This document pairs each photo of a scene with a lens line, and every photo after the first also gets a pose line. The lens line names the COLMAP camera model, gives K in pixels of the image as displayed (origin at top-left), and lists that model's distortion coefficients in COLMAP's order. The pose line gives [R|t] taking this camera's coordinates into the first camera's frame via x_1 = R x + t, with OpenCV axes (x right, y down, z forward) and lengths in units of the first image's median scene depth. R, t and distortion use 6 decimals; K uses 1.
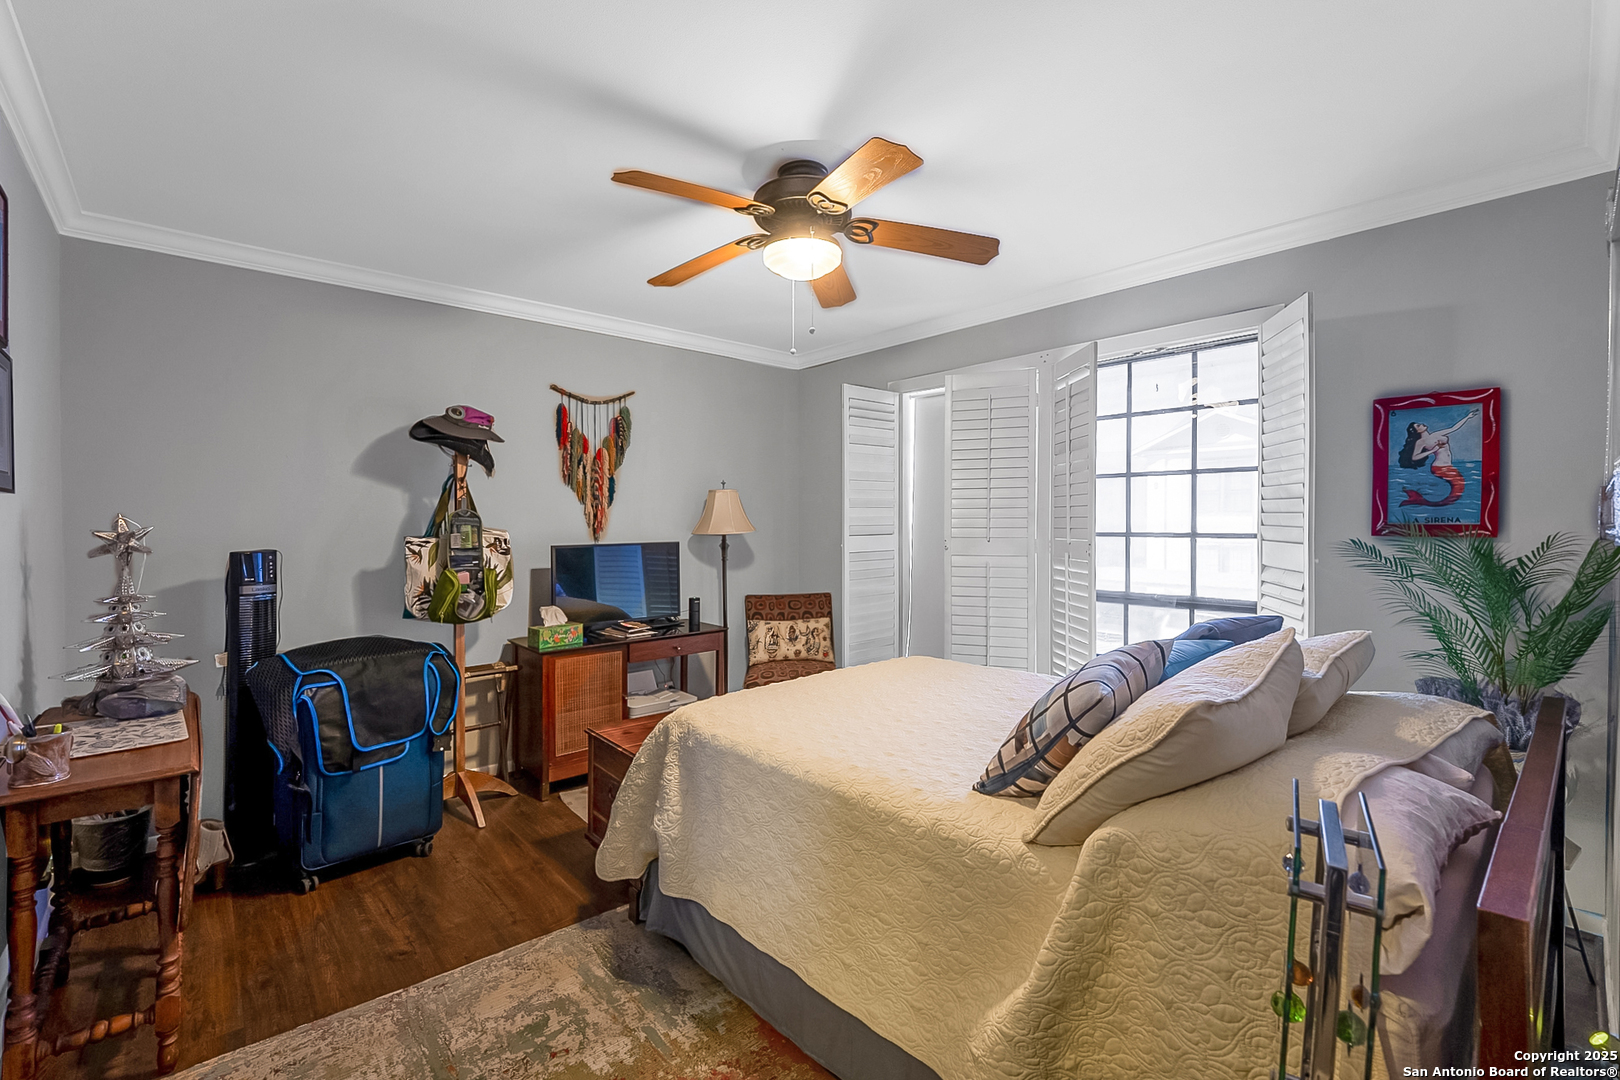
lens RADIAL K [[687.7, 0, 792.6], [0, 687.7, 516.6], [0, 0, 1]] dist [-0.016944, -0.000314]
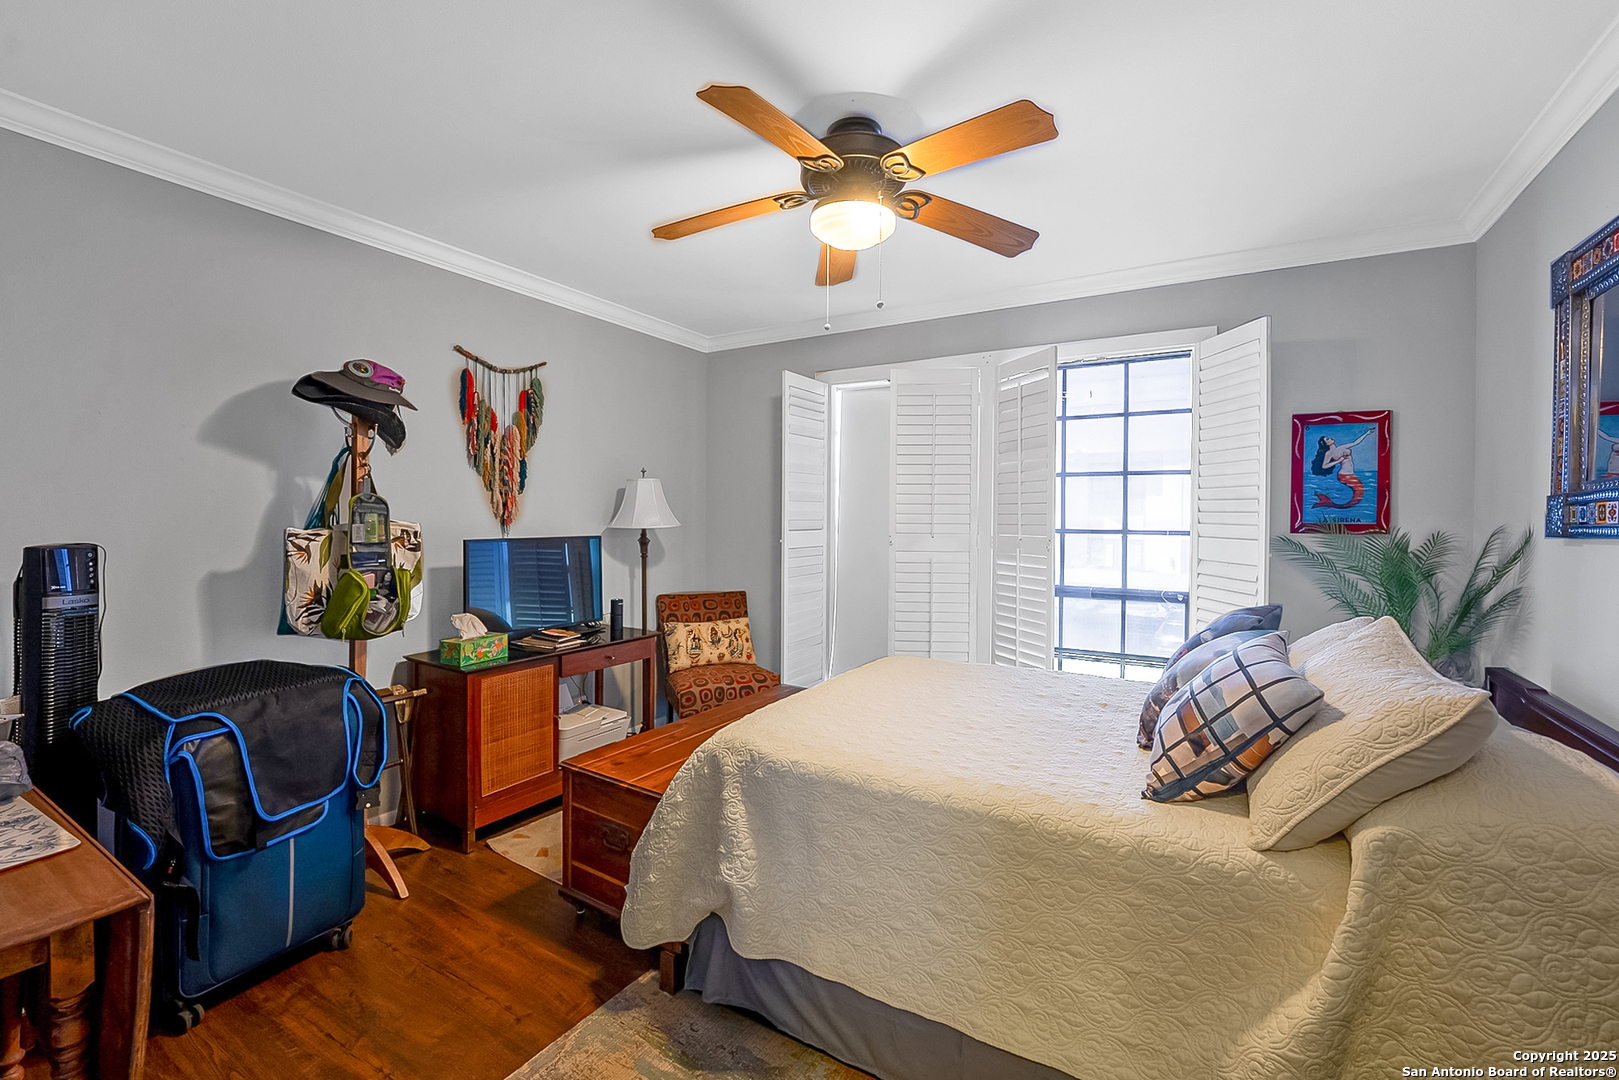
lens RADIAL K [[685.8, 0, 775.8], [0, 685.8, 508.5], [0, 0, 1]] dist [-0.029888, 0.004428]
pose [[0.959190, 0.015877, 0.282318, -0.310398], [-0.014419, 0.999870, -0.007242, 0.007142], [-0.282396, 0.002876, 0.959294, 0.152241]]
